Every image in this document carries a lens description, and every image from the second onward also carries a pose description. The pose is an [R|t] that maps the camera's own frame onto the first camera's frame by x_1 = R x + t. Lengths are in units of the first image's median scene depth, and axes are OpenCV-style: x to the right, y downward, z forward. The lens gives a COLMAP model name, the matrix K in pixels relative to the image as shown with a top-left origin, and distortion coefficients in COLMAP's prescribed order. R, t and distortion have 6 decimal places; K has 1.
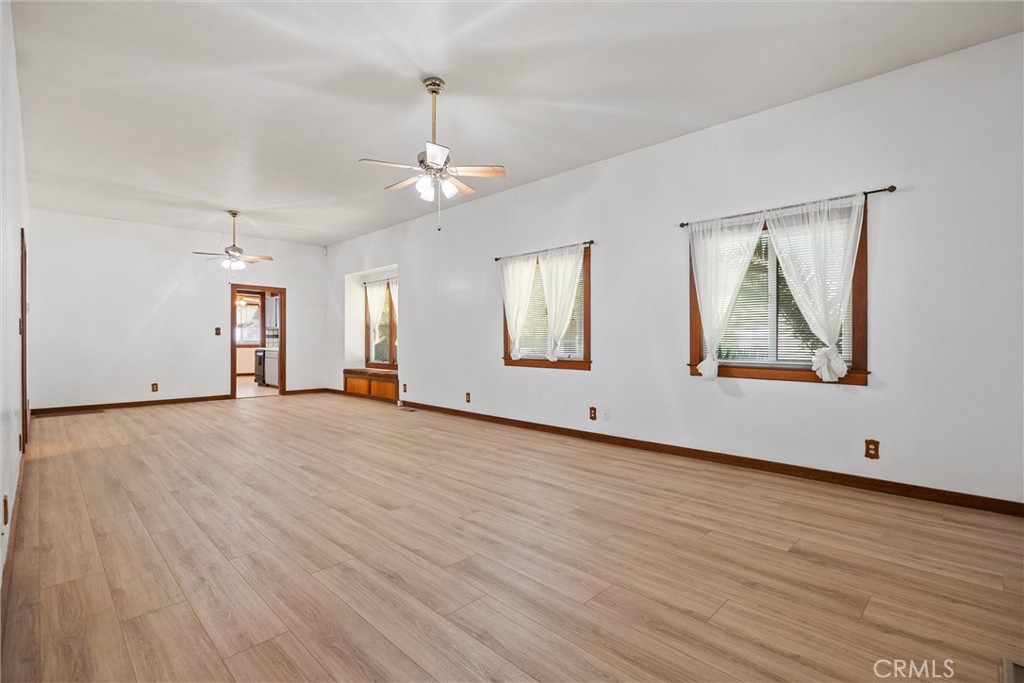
lens RADIAL K [[473.7, 0, 520.1], [0, 473.7, 342.8], [0, 0, 1]] dist [-0.004105, -0.000263]
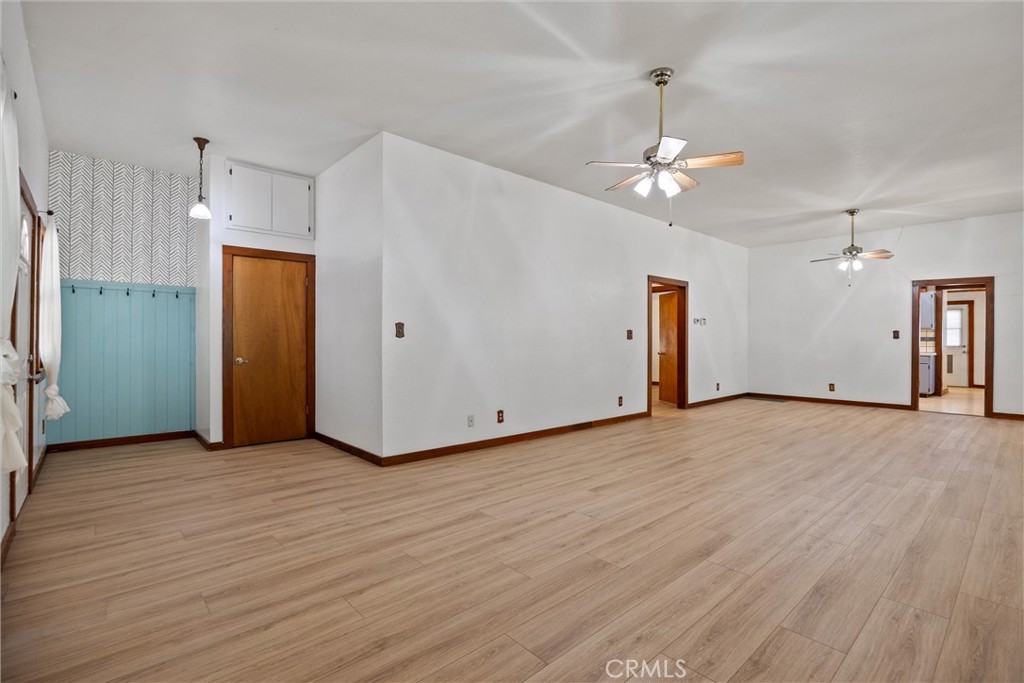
lens RADIAL K [[473.7, 0, 520.1], [0, 473.7, 342.8], [0, 0, 1]] dist [-0.004105, -0.000263]
pose [[-0.044354, 0.004653, -0.999005, 1.163321], [-0.011013, 0.999926, 0.005147, -0.018503], [0.998955, 0.011230, -0.044300, 1.139642]]
